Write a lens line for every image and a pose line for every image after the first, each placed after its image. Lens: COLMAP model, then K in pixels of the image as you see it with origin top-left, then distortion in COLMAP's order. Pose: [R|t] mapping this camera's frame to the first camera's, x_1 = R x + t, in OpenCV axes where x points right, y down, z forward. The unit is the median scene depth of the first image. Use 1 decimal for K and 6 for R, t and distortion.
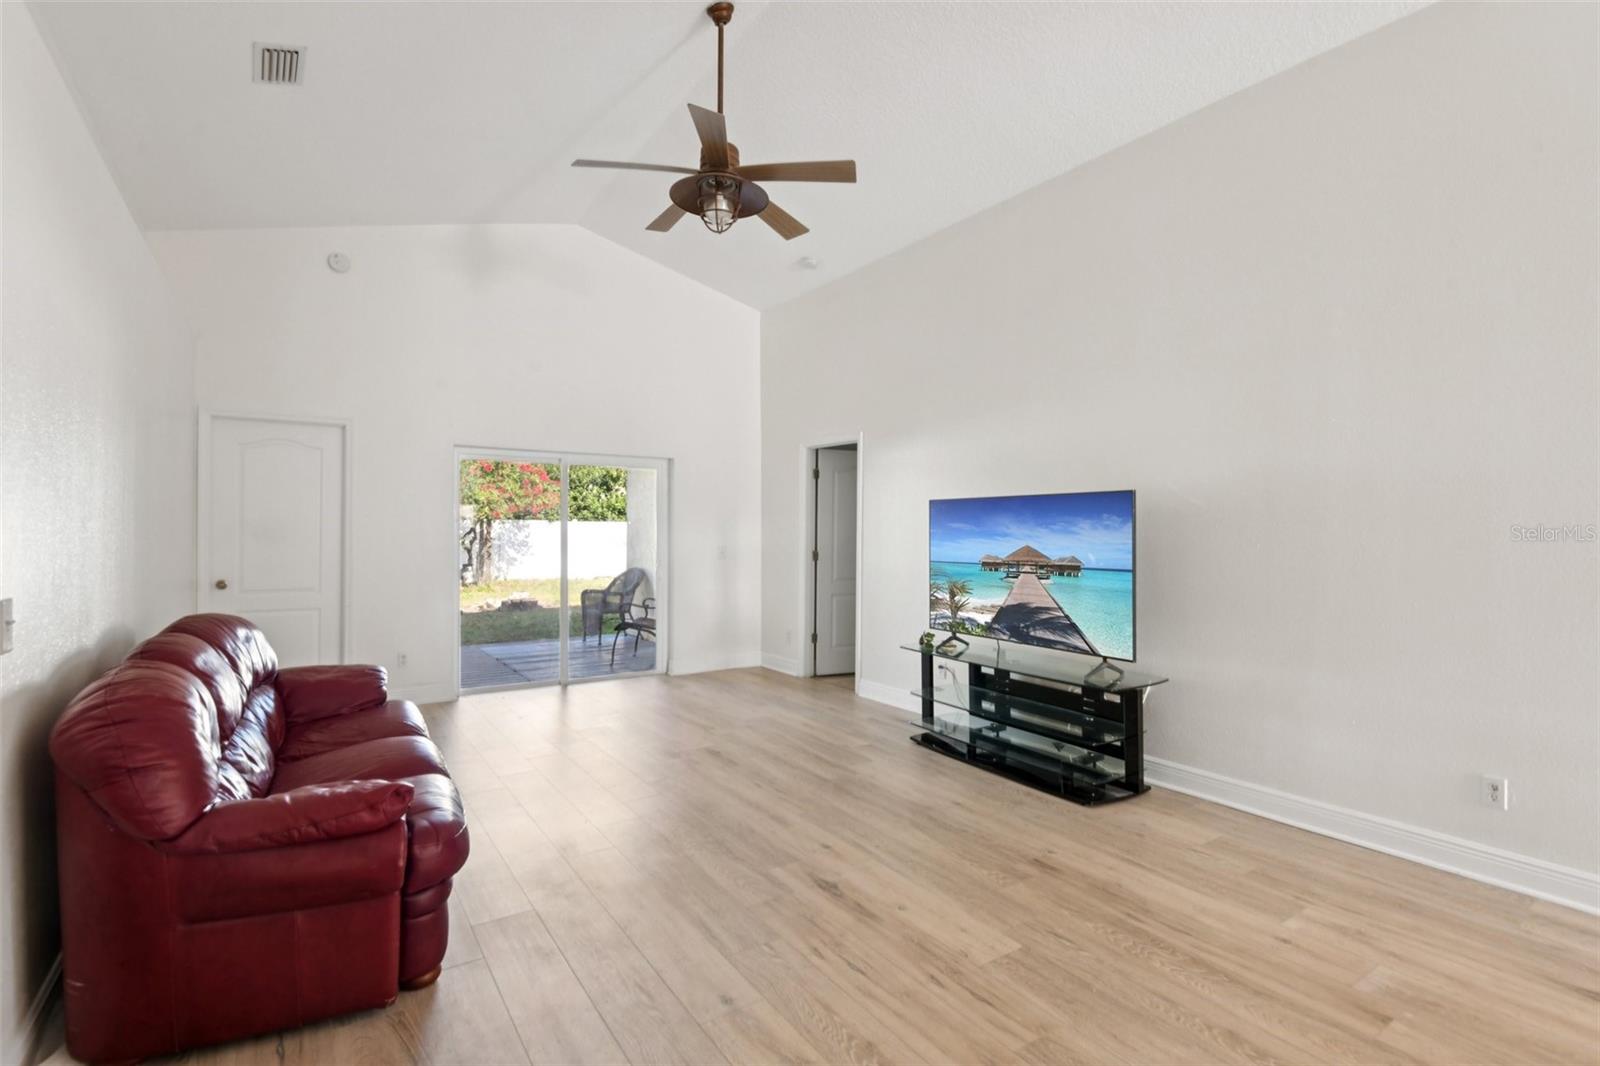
lens RADIAL K [[759.3, 0, 800.0], [0, 759.3, 533.0], [0, 0, 1]] dist [-0.011412, -0.000057]
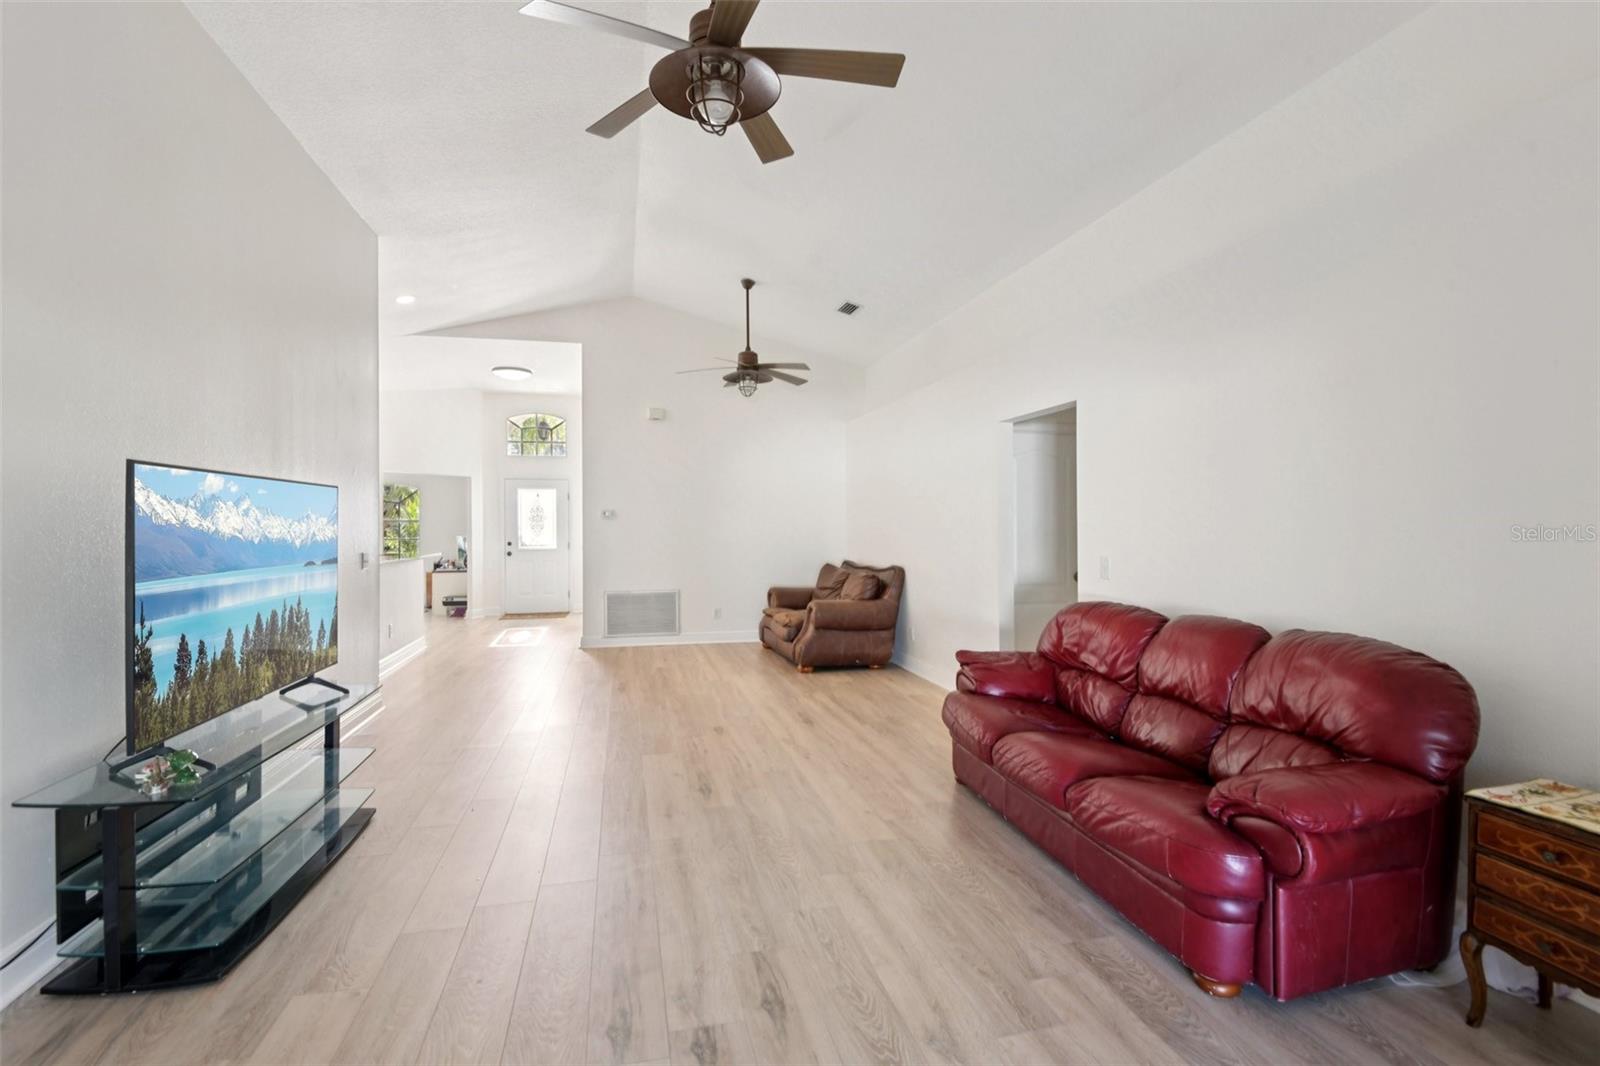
lens RADIAL K [[727.3, 0, 803.3], [0, 727.3, 521.9], [0, 0, 1]] dist [0.017906, -0.017140]
pose [[-0.940974, 0.002283, 0.338471, -0.568279], [0.001388, 0.999995, -0.002885, -0.009241], [-0.338476, -0.002245, -0.940972, 2.158236]]
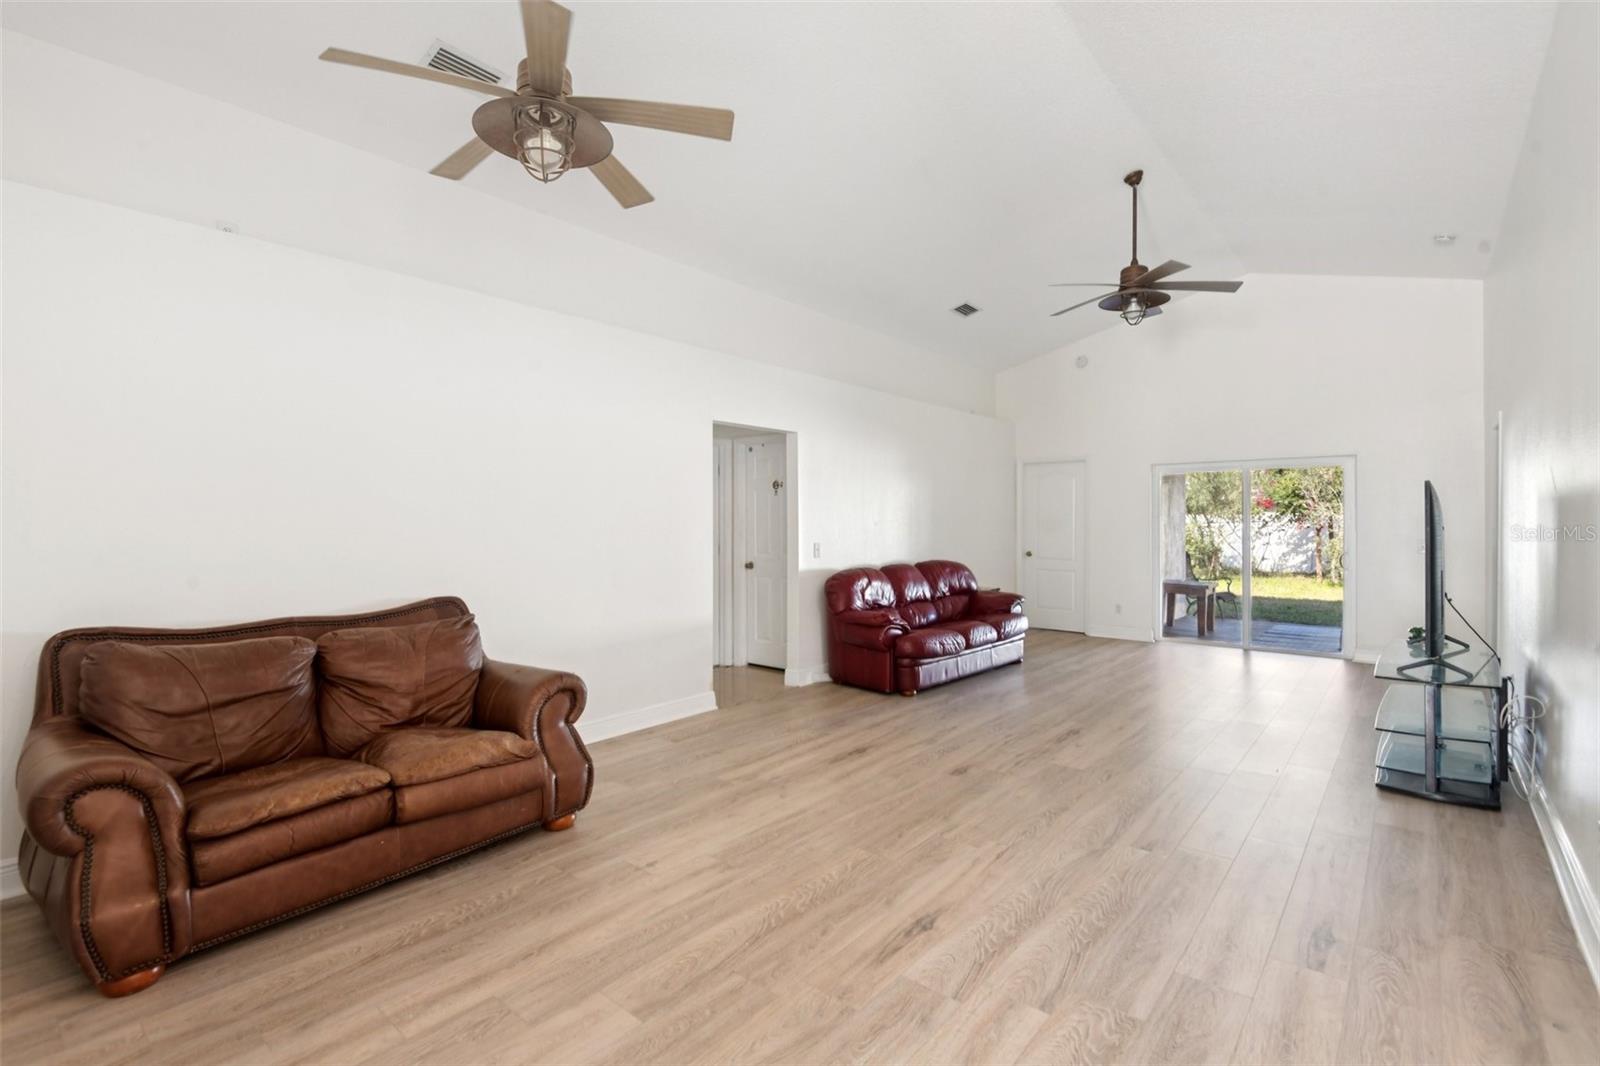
lens RADIAL K [[727.3, 0, 803.3], [0, 727.3, 521.9], [0, 0, 1]] dist [0.017906, -0.017140]
pose [[0.274695, -0.008590, -0.961493, 1.439470], [-0.001153, 0.999956, -0.009263, 0.012247], [0.961531, 0.003653, 0.274673, -0.035201]]
